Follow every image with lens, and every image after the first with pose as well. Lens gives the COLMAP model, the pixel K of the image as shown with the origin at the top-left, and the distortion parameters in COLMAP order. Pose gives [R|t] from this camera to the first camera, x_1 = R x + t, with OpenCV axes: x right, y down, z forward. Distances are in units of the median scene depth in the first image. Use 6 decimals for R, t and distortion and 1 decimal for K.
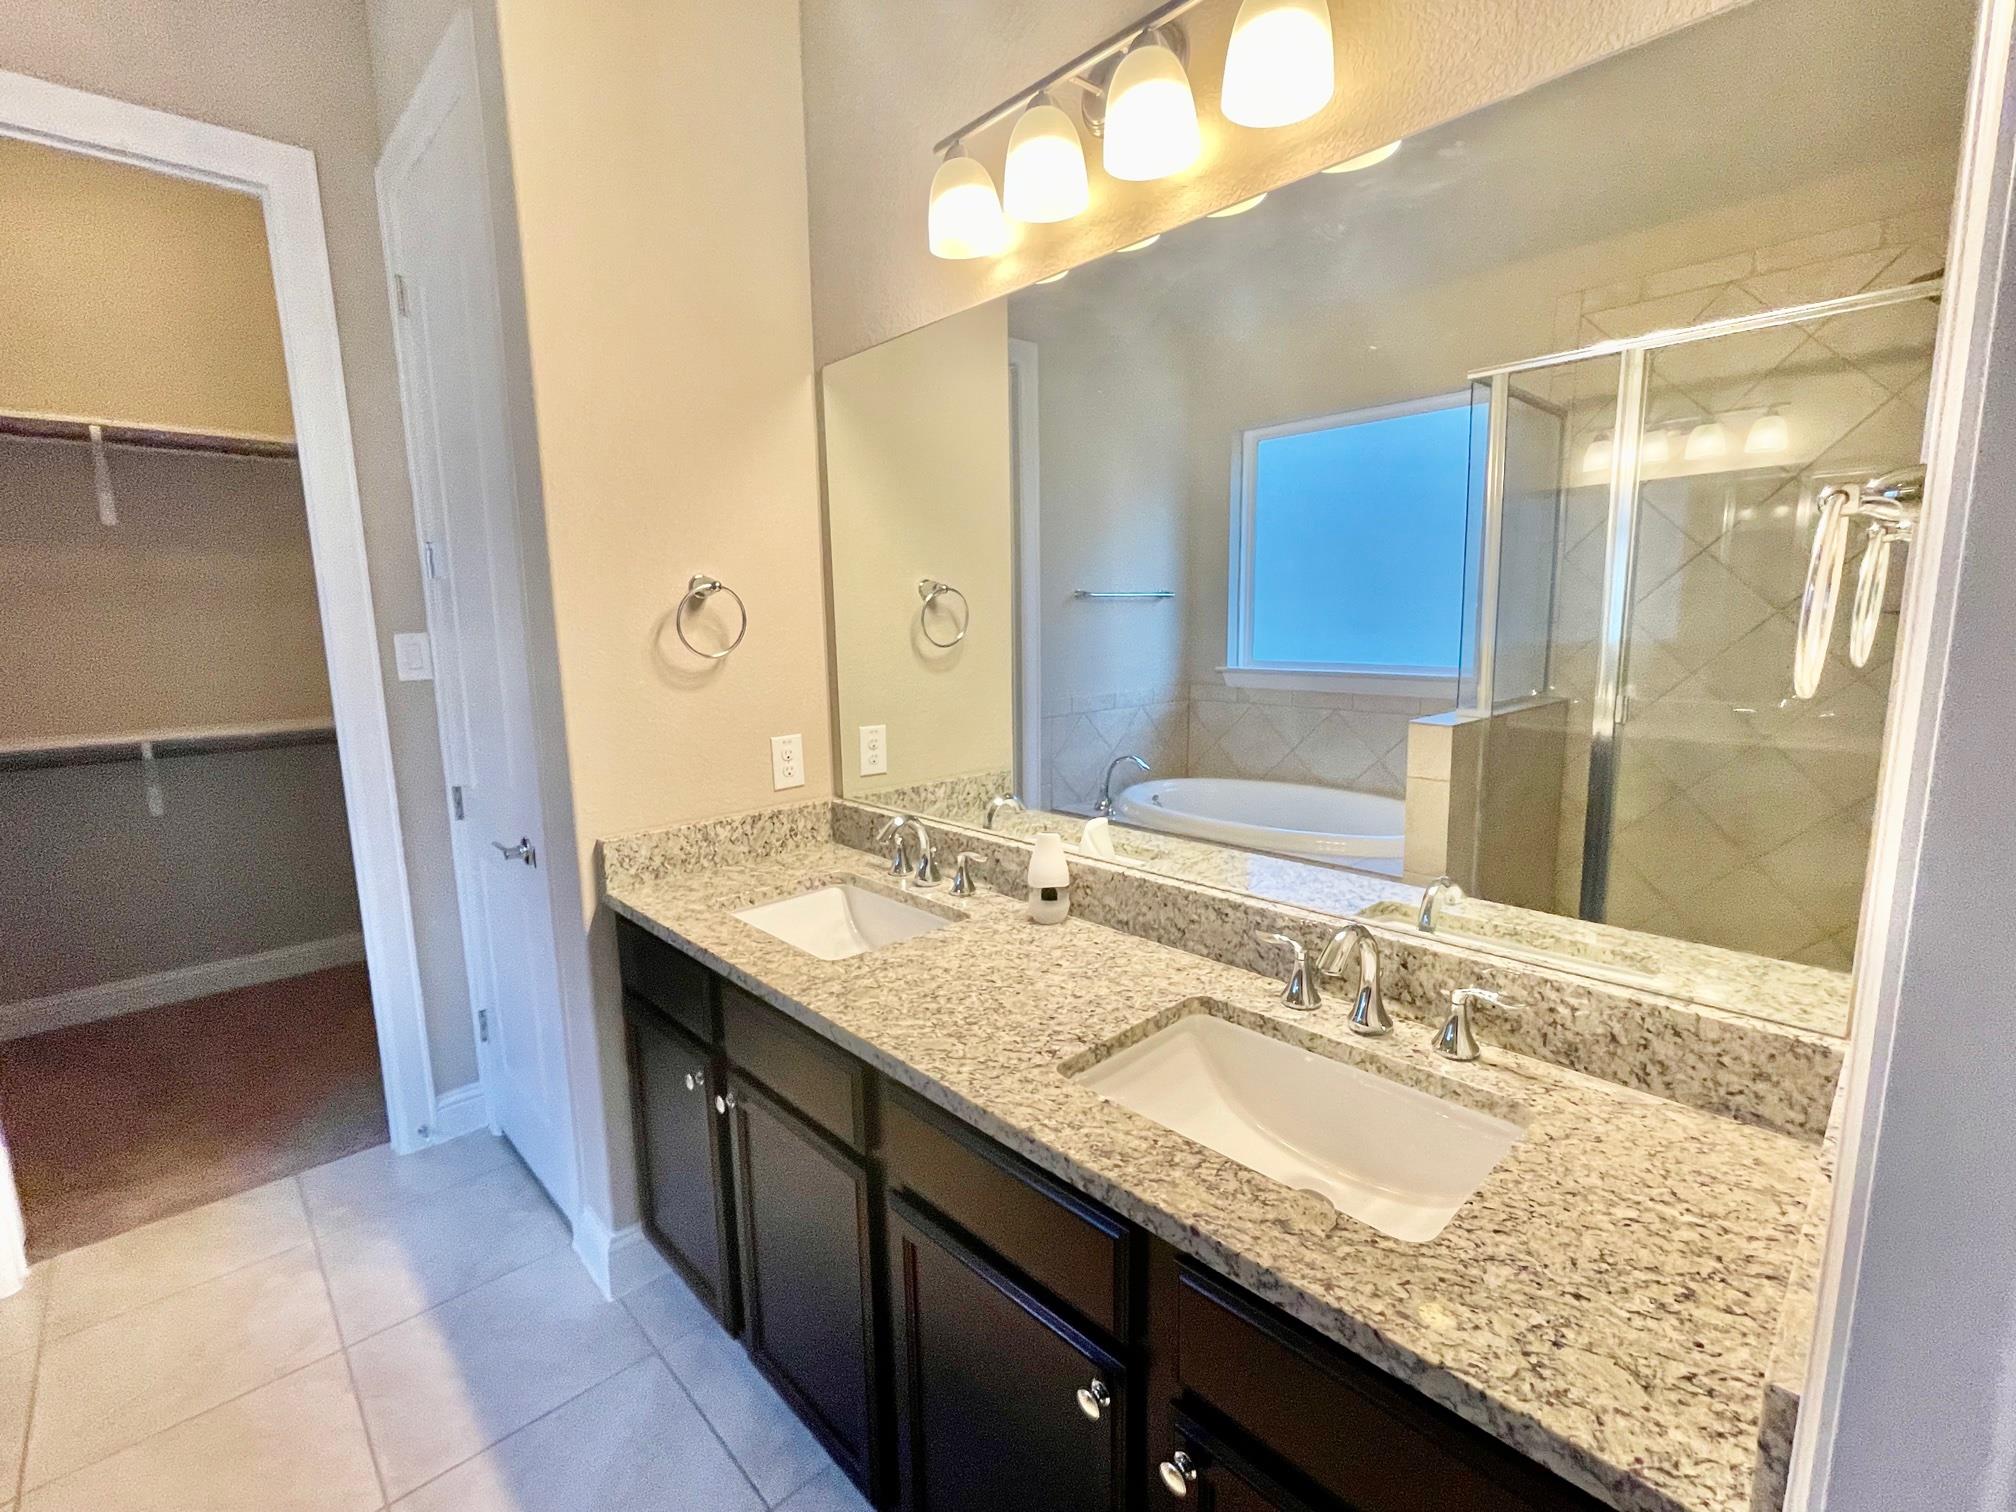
lens RADIAL K [[904.4, 0, 998.6], [0, 904.4, 756.5], [0, 0, 1]] dist [0.003601, 0.000245]
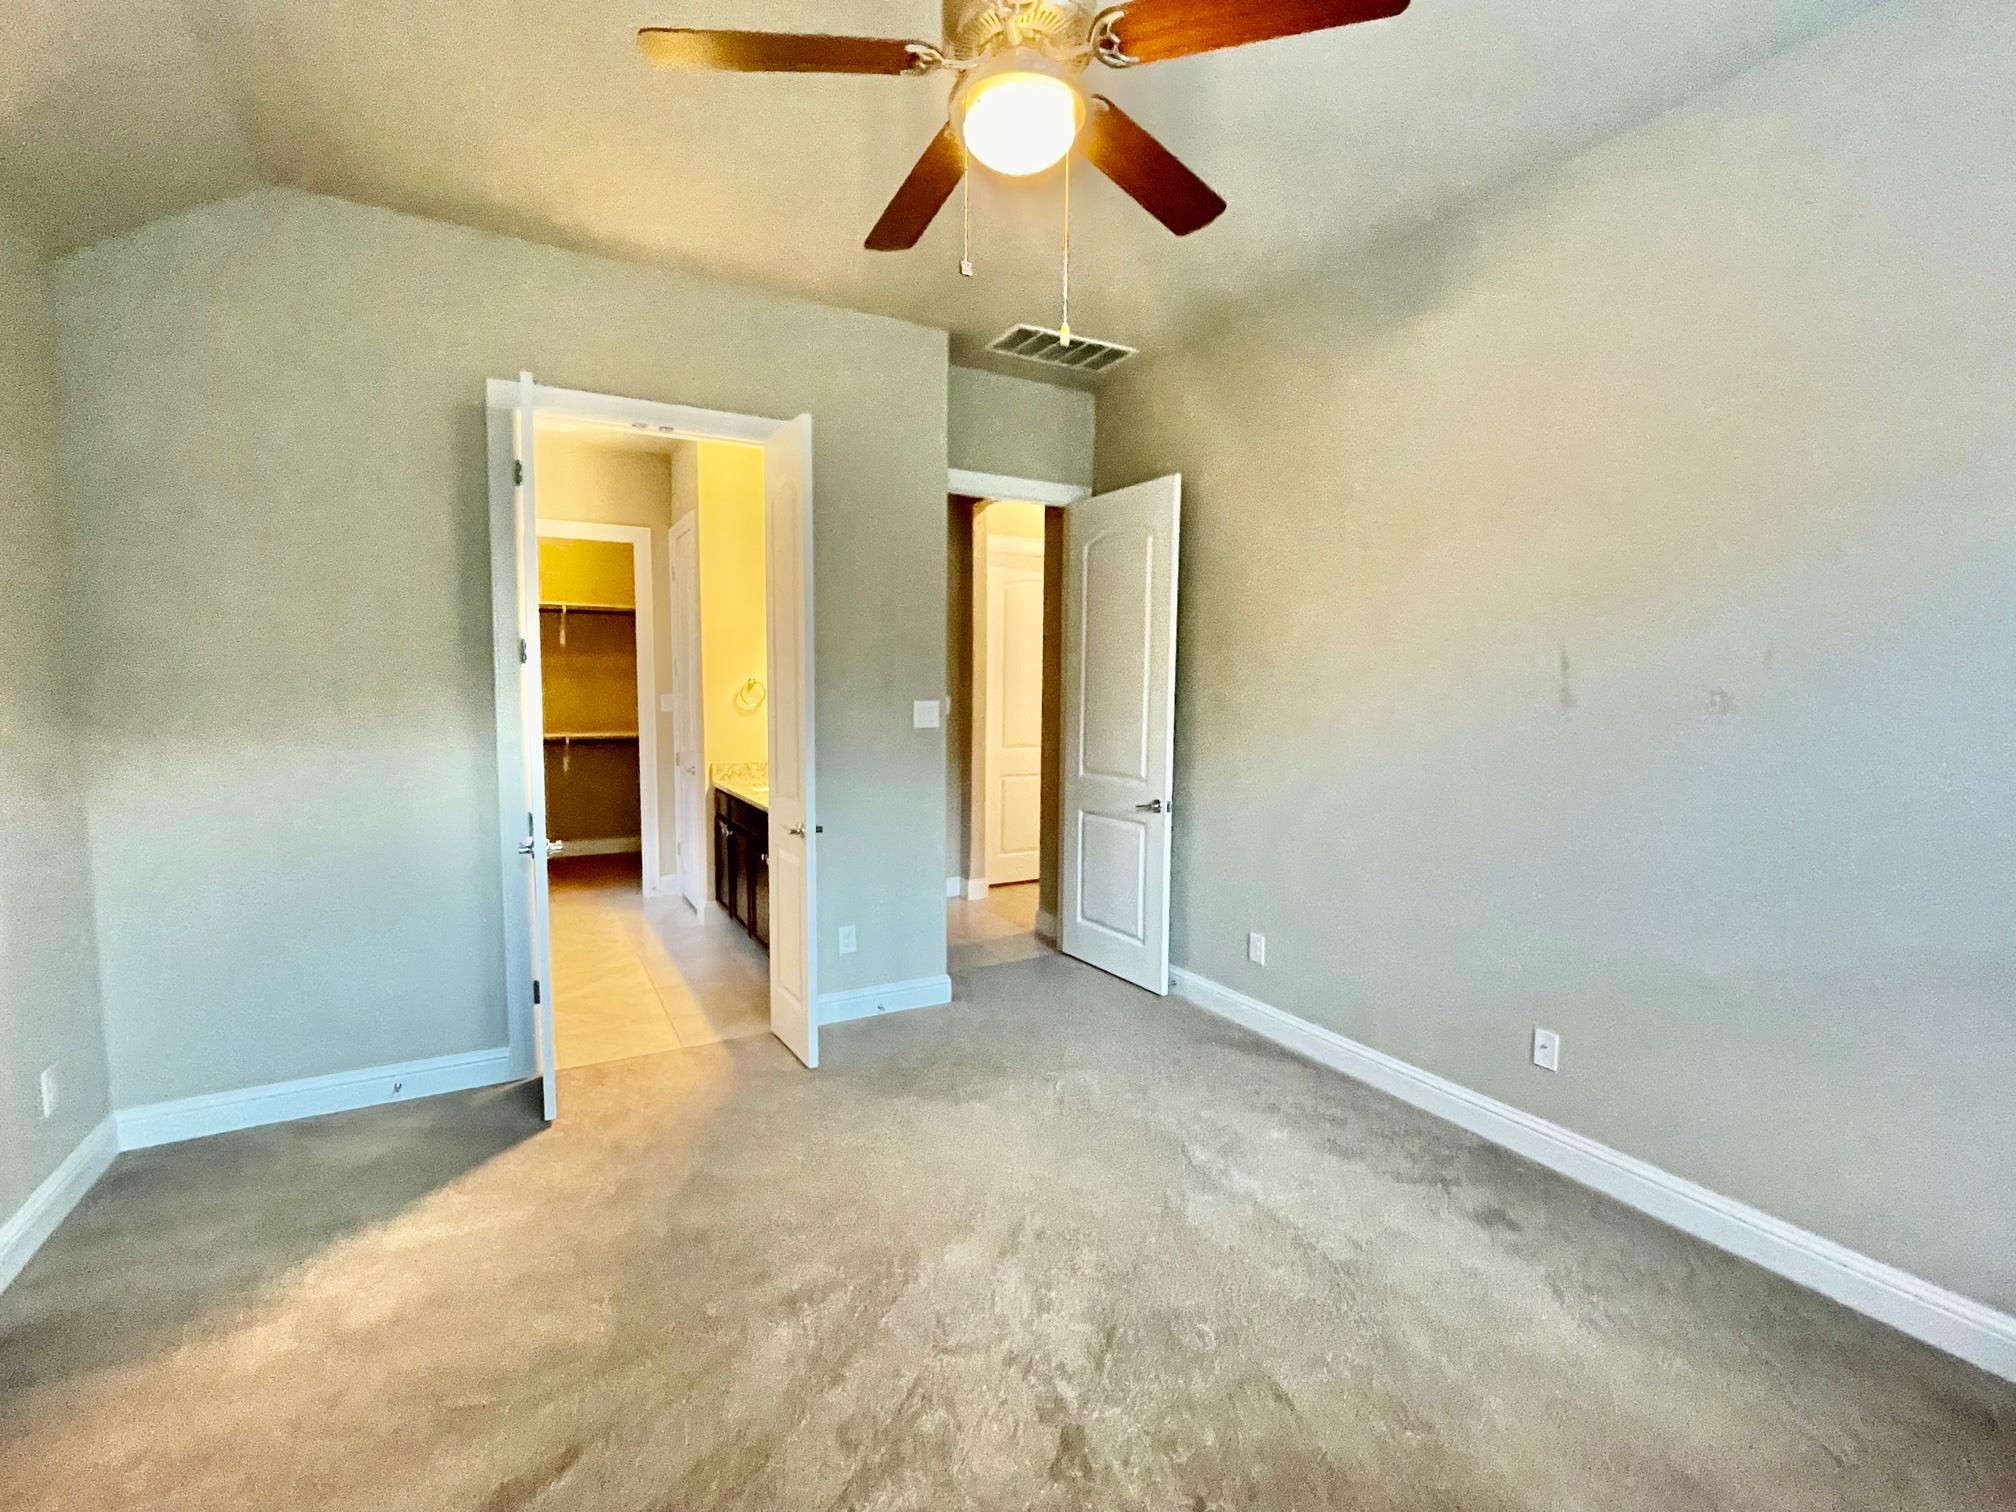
lens RADIAL K [[904.4, 0, 998.6], [0, 904.4, 756.5], [0, 0, 1]] dist [0.003601, 0.000245]
pose [[0.967056, 0.043890, -0.250751, 0.936001], [-0.063088, 0.995617, -0.069039, 0.162074], [0.246621, 0.082584, 0.965587, -1.267234]]
